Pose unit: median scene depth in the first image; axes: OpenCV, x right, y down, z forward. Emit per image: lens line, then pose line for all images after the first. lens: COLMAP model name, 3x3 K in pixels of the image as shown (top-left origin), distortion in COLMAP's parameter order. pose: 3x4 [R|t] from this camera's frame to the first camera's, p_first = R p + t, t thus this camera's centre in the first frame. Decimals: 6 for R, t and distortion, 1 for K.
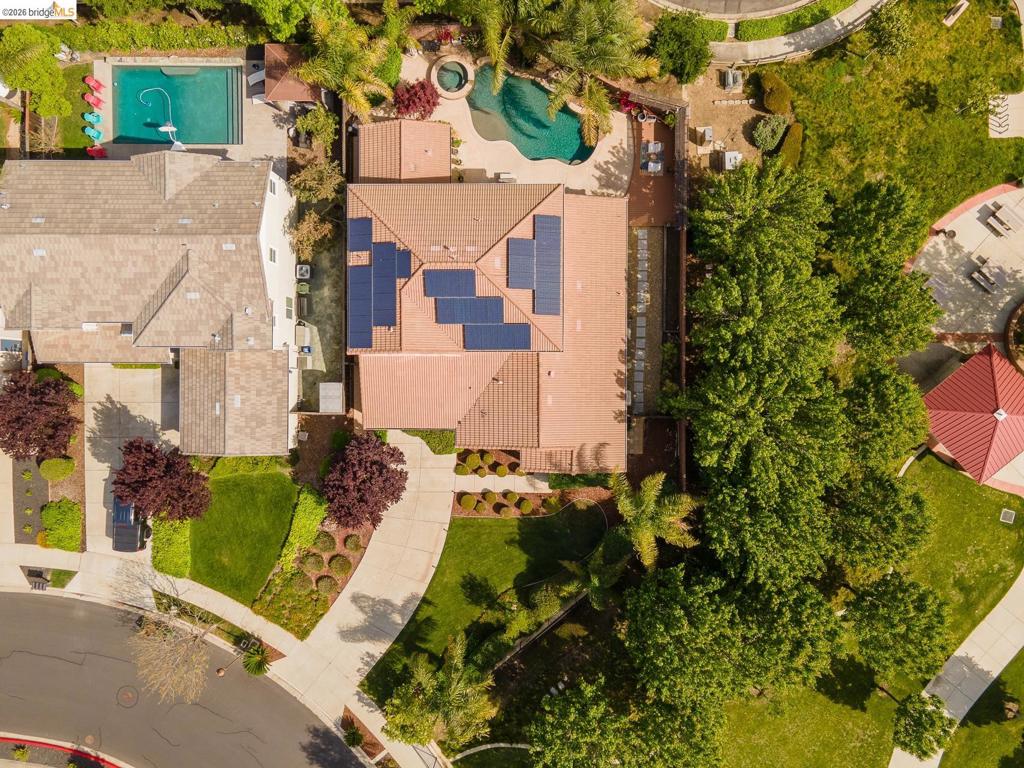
lens RADIAL K [[750.6, 0, 521.9], [0, 750.6, 382.6], [0, 0, 1]] dist [0.049246, 0.003604]
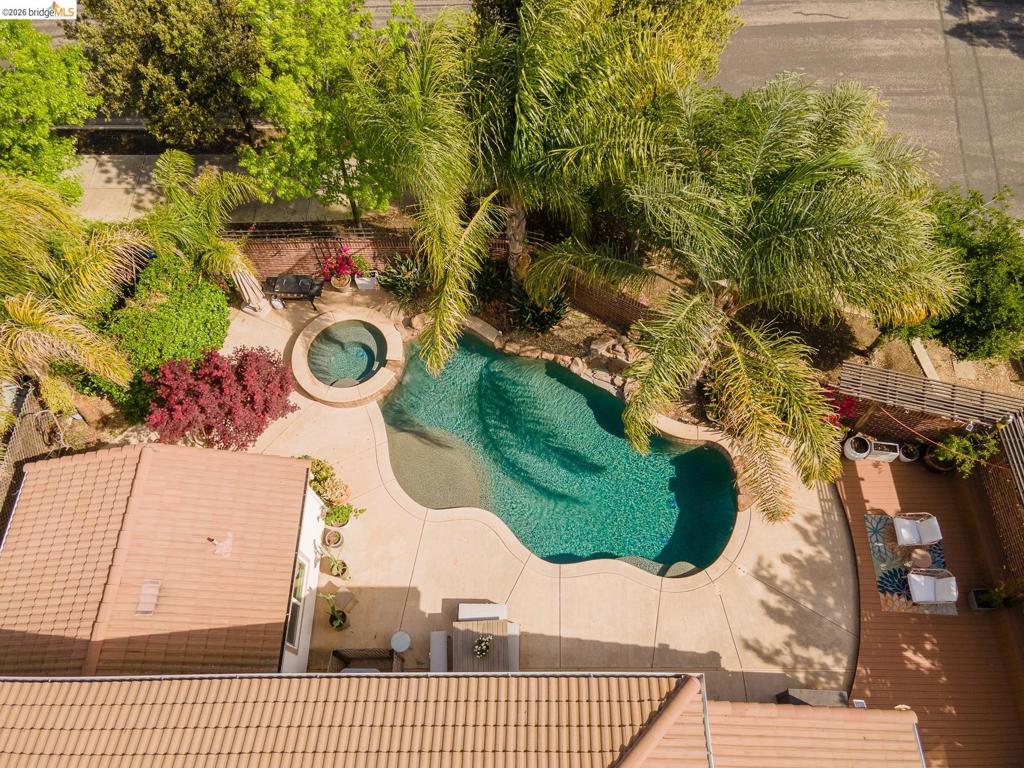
lens RADIAL K [[750.6, 0, 521.9], [0, 750.6, 382.6], [0, 0, 1]] dist [0.049246, 0.003604]
pose [[0.999975, 0.001973, 0.006788, -0.003616], [0.001357, 0.888815, -0.458264, -0.211509], [-0.006937, 0.458261, 0.888790, 0.660327]]
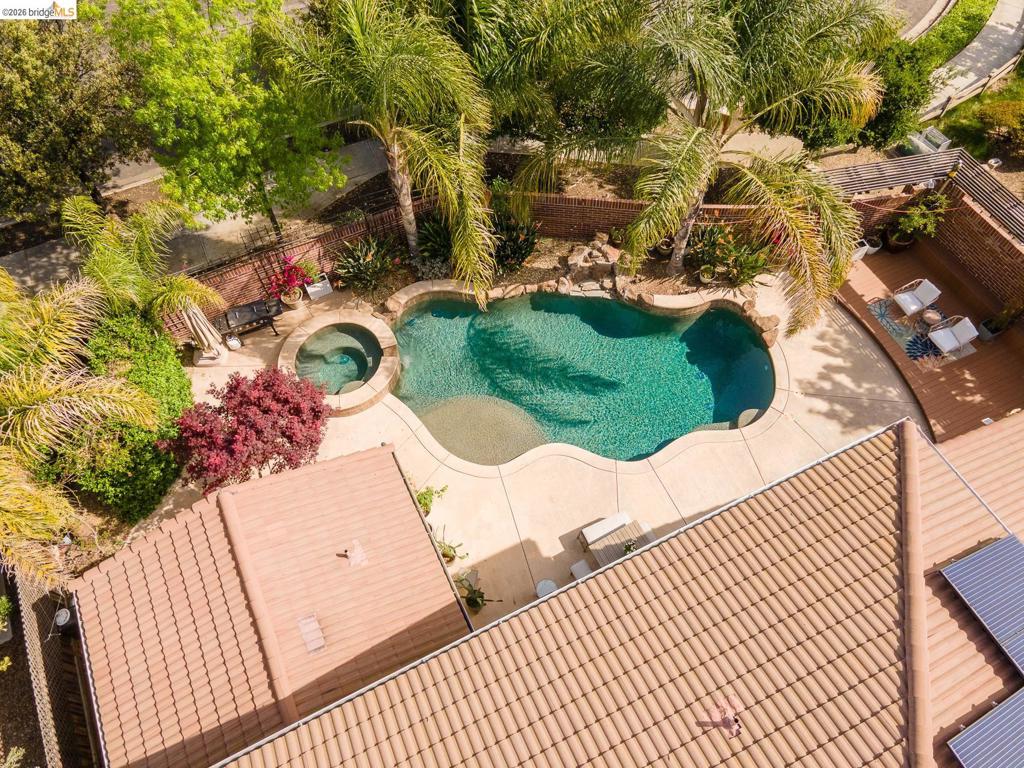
lens RADIAL K [[750.6, 0, 521.9], [0, 750.6, 382.6], [0, 0, 1]] dist [0.049246, 0.003604]
pose [[0.895814, -0.371193, 0.244403, -0.106021], [0.443825, 0.775848, -0.448419, -0.194165], [-0.023169, 0.510172, 0.859760, 0.694635]]
